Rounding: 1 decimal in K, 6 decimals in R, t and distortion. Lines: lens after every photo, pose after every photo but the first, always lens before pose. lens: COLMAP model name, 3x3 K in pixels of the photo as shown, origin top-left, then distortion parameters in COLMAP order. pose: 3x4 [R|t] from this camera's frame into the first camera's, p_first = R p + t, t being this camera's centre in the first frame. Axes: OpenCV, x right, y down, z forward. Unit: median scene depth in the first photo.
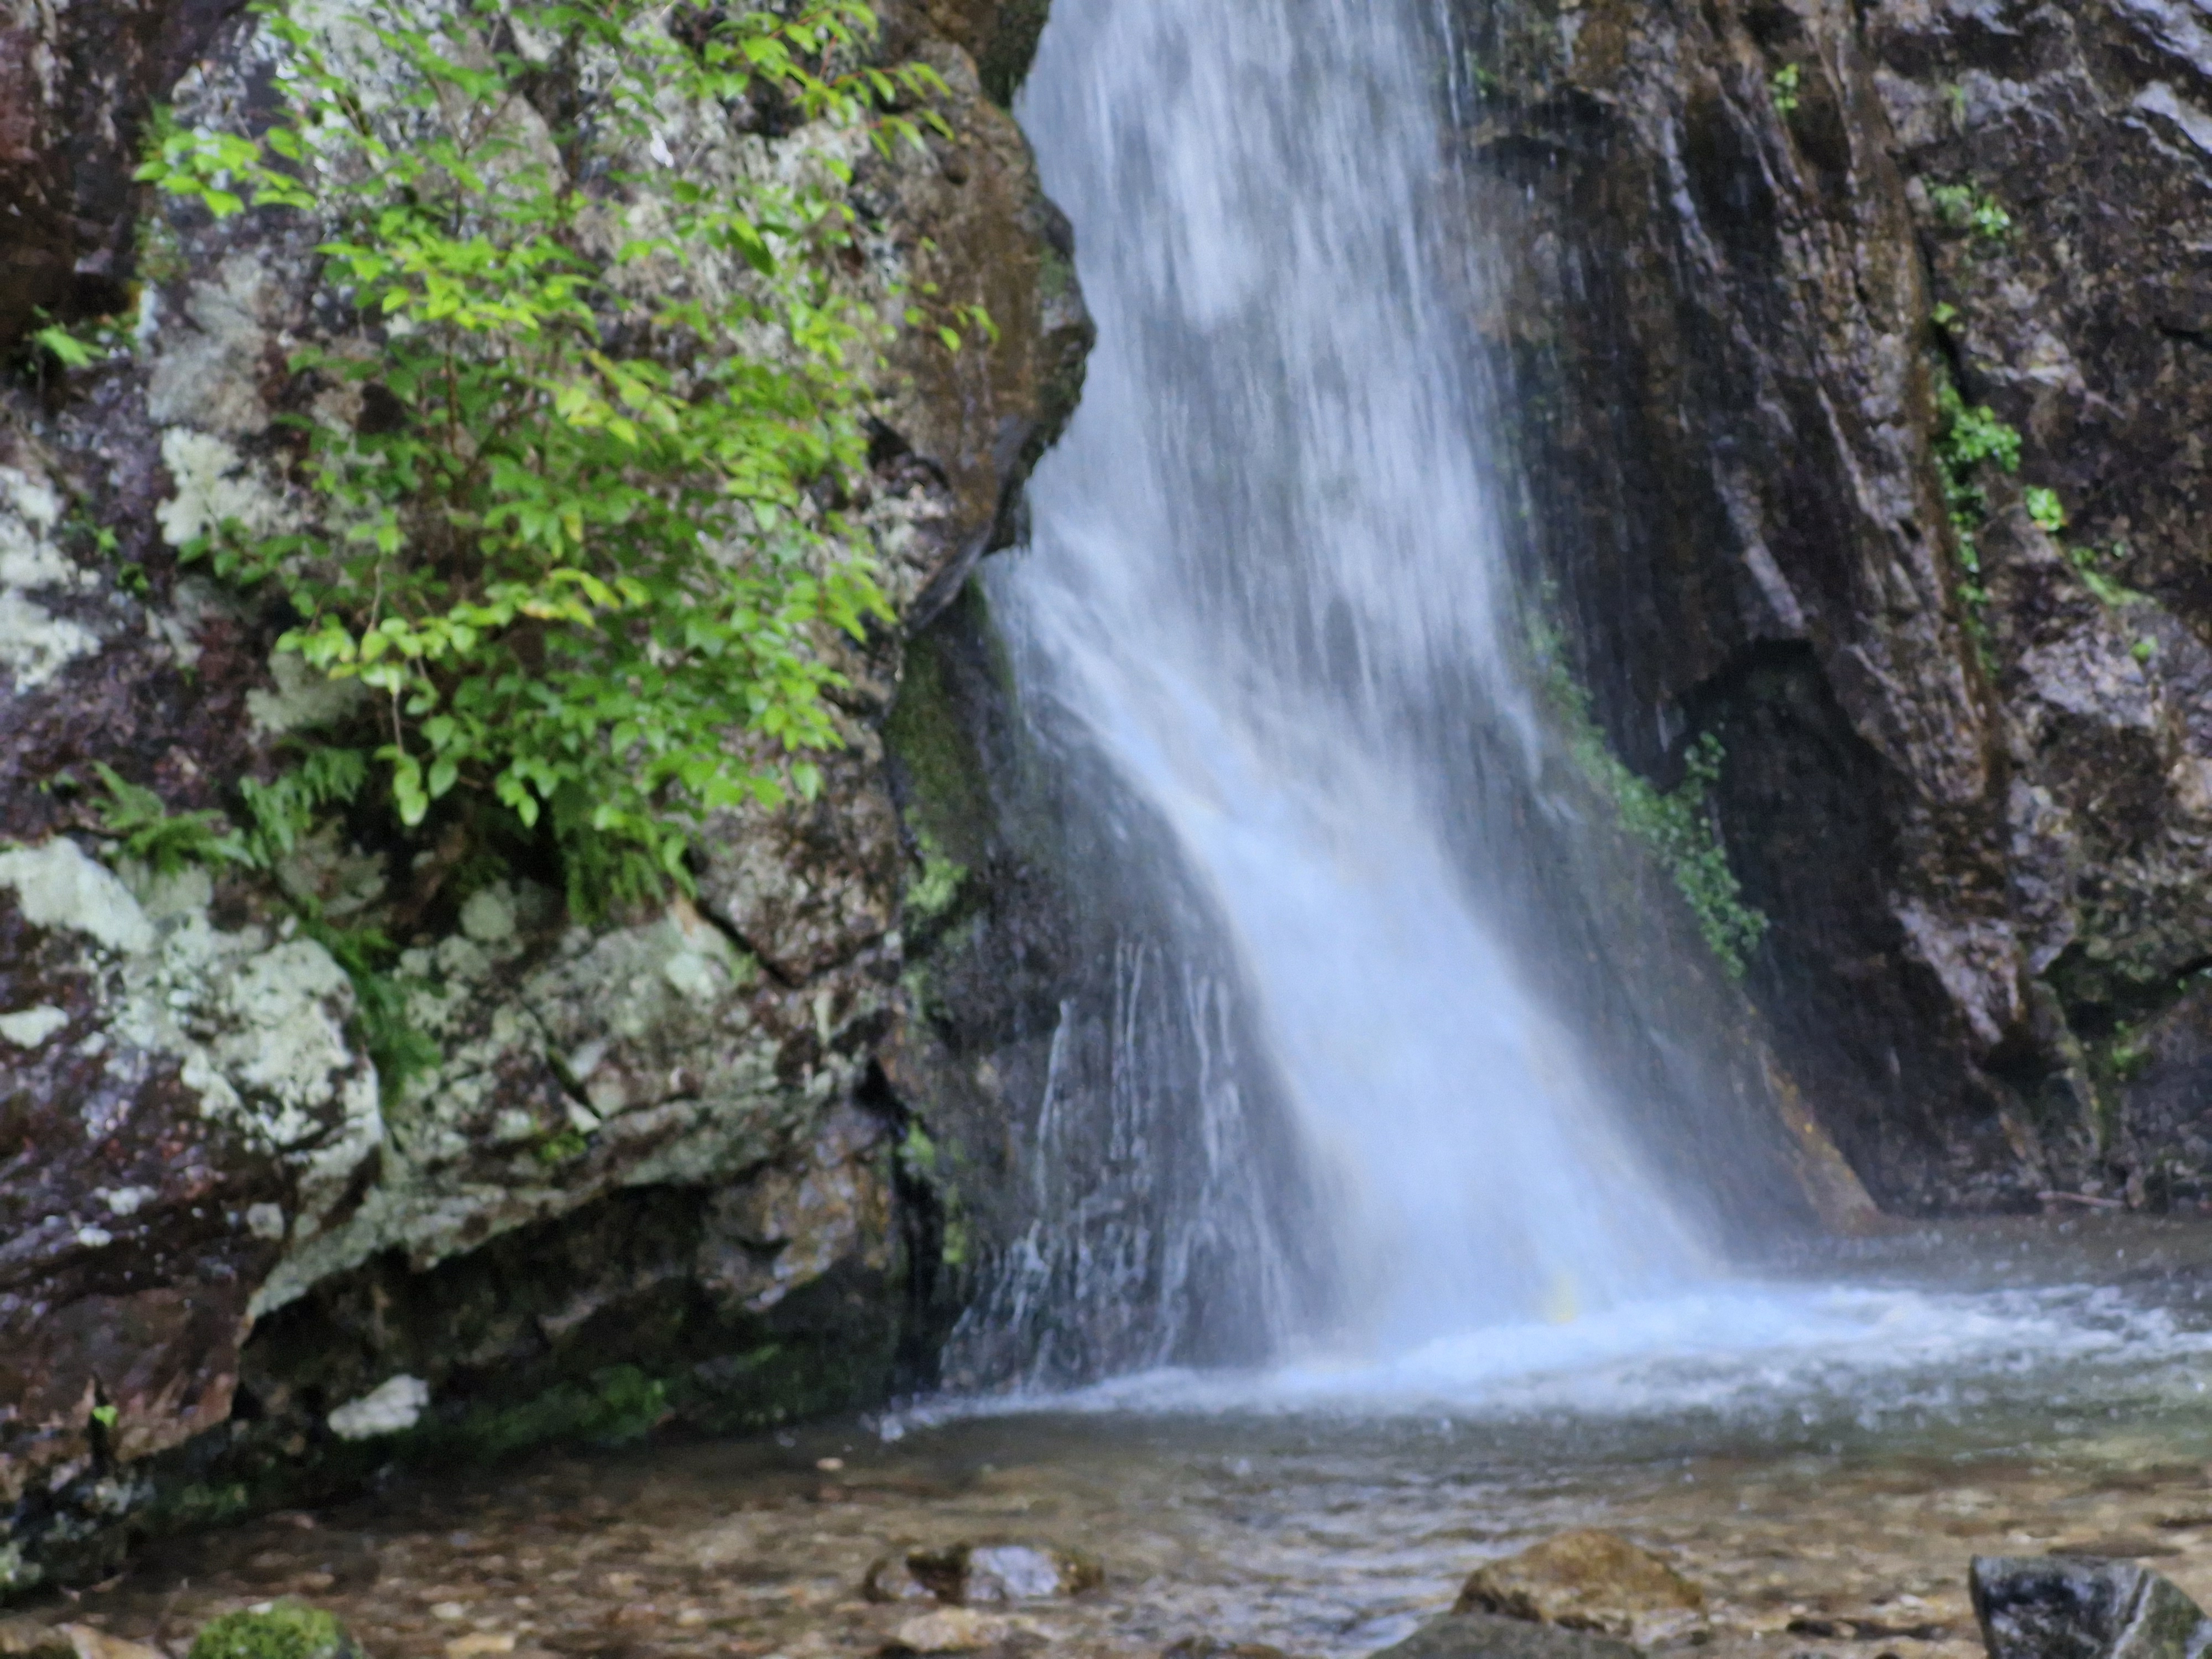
lens RADIAL K [[5021.9, 0, 1095.5], [0, 5021.9, 822.6], [0, 0, 1]] dist [0.021389, 0.000000]
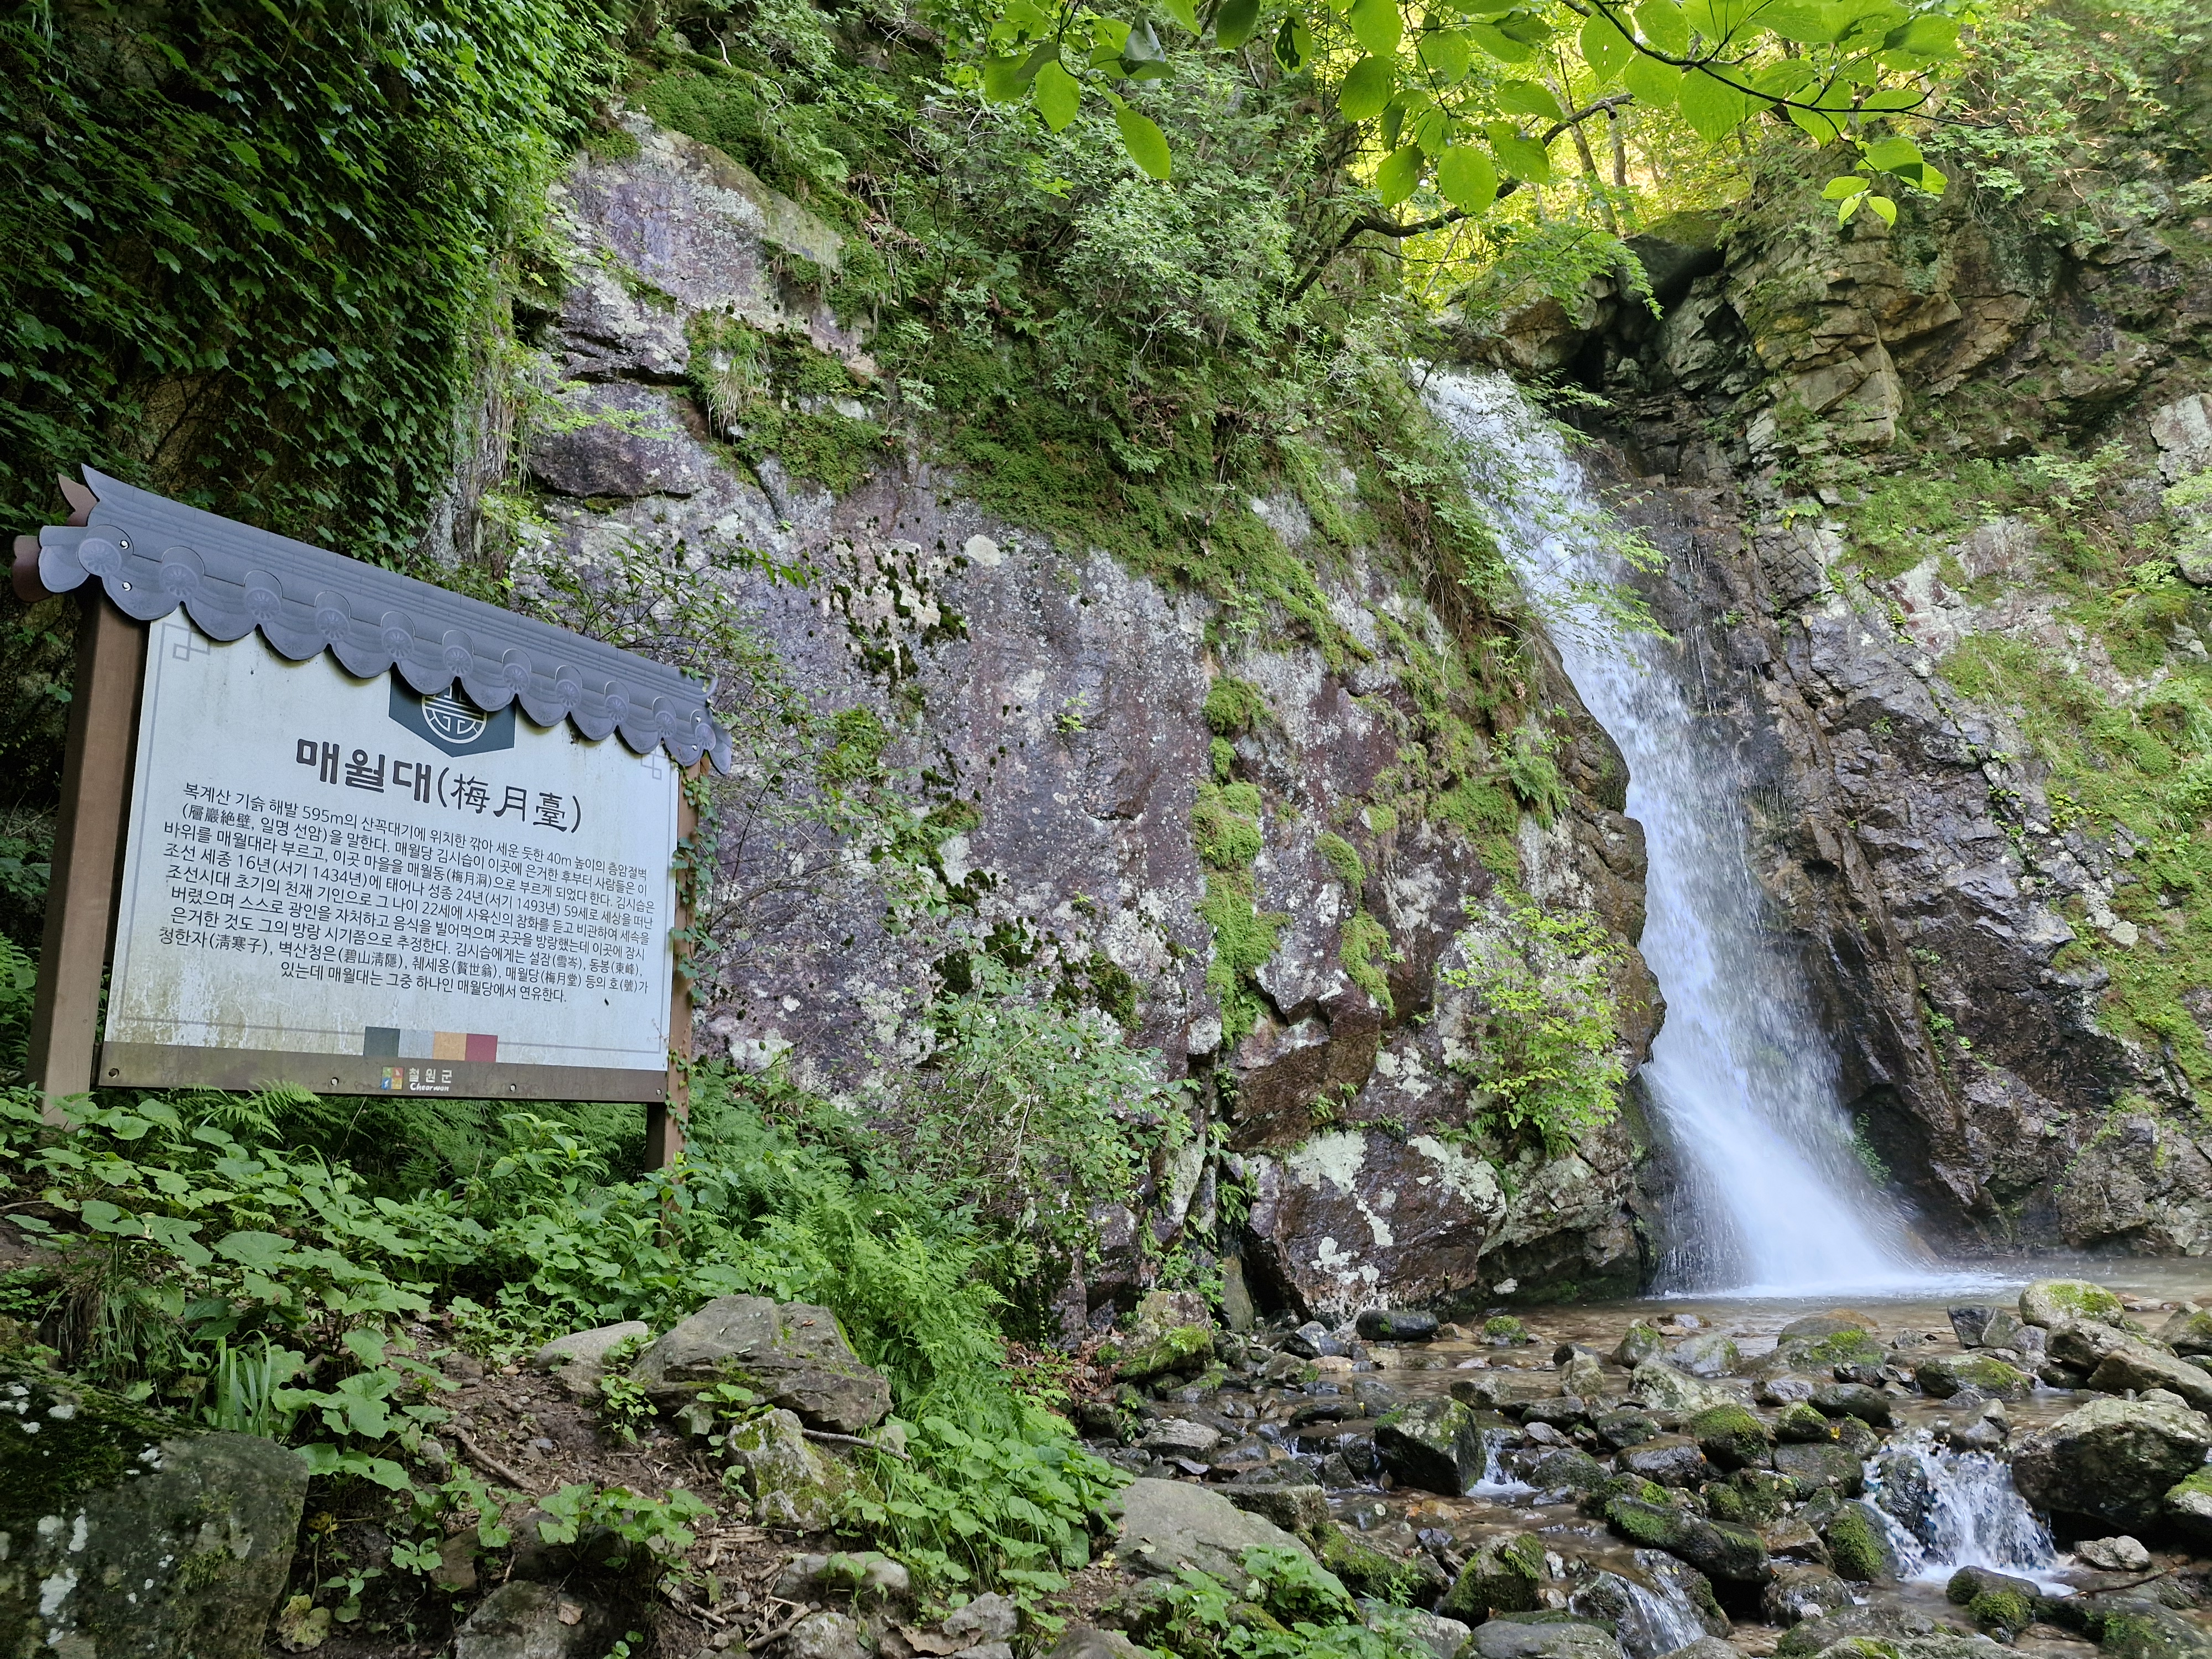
lens RADIAL K [[1880.6, 0, 981.3], [0, 1880.6, 766.3], [0, 0, 1]] dist [0.111303, -0.133591]
pose [[0.949325, -0.088475, -0.301585, -0.047284], [0.018872, 0.973875, -0.226297, 0.051314], [0.313728, 0.209138, 0.926194, -0.626385]]
